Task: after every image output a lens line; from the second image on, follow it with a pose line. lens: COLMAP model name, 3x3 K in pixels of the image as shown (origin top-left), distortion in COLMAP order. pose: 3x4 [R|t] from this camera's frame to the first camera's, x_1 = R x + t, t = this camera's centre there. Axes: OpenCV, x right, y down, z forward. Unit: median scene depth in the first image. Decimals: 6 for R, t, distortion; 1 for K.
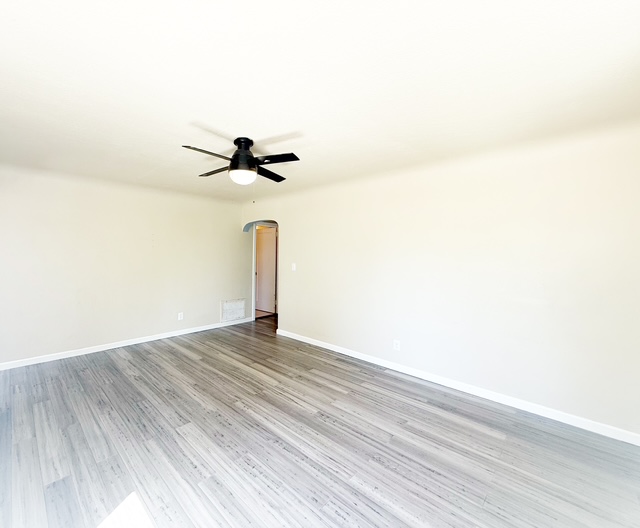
lens RADIAL K [[280.2, 0, 285.7], [0, 280.2, 255.9], [0, 0, 1]] dist [-0.001509, -0.000078]
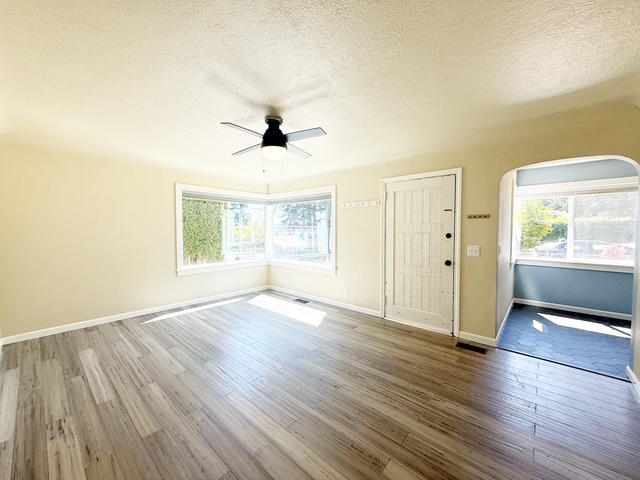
lens RADIAL K [[255.4, 0, 319.1], [0, 255.4, 237.3], [0, 0, 1]] dist [-0.001824, 0.000000]
pose [[-0.997484, -0.012459, -0.069790, -0.227889], [-0.015162, 0.999150, 0.038333, 0.008012], [0.069254, 0.039295, -0.996825, 1.789733]]
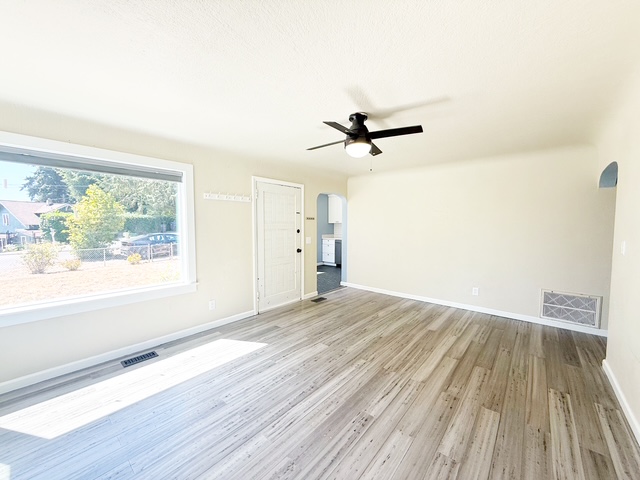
lens RADIAL K [[255.4, 0, 319.1], [0, 255.4, 237.3], [0, 0, 1]] dist [-0.001824, 0.000000]
pose [[0.084853, 0.037041, -0.995705, 0.716510], [-0.009705, 0.999292, 0.036347, 0.015473], [0.996346, 0.006580, 0.085153, 0.689601]]
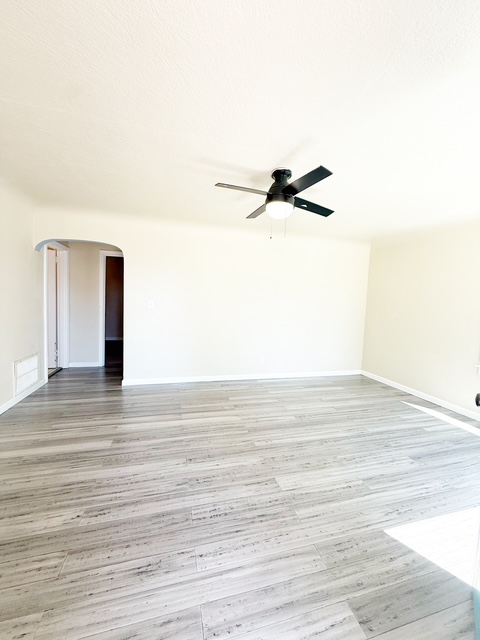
lens RADIAL K [[255.4, 0, 240.0], [0, 255.4, 320.0], [0, 0, 1]] dist [-0.001824, 0.000000]
pose [[0.490191, -0.059599, 0.869575, -0.874523], [-0.026958, 0.996146, 0.083471, 0.022947], [-0.871198, -0.064359, 0.486695, 0.599086]]
